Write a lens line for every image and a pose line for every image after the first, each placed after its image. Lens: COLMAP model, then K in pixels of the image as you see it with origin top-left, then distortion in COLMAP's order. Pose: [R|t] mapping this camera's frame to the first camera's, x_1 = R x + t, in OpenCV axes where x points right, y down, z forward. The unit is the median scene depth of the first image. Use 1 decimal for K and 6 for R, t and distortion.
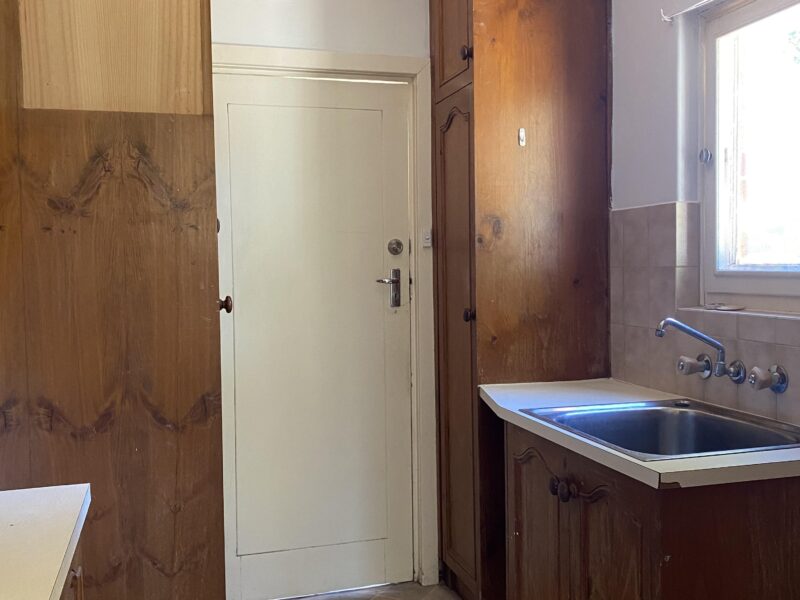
lens RADIAL K [[788.7, 0, 402.3], [0, 788.7, 296.4], [0, 0, 1]] dist [-0.001500, 0.000000]
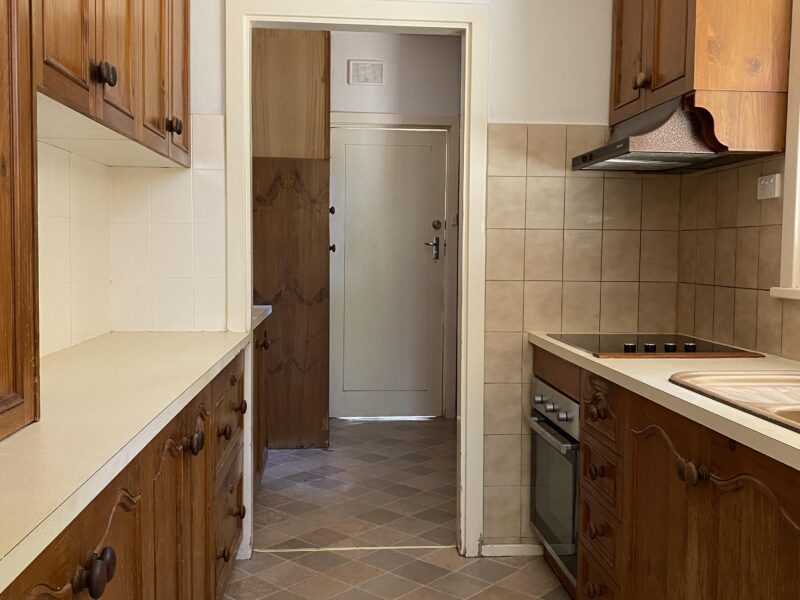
lens RADIAL K [[788.7, 0, 399.4], [0, 788.7, 300.8], [0, 0, 1]] dist [-0.001500, 0.000000]
pose [[0.978435, 0.034781, -0.203607, 0.395810], [-0.031044, 0.999286, 0.021523, 0.102880], [0.204210, -0.014738, 0.978816, -1.060951]]
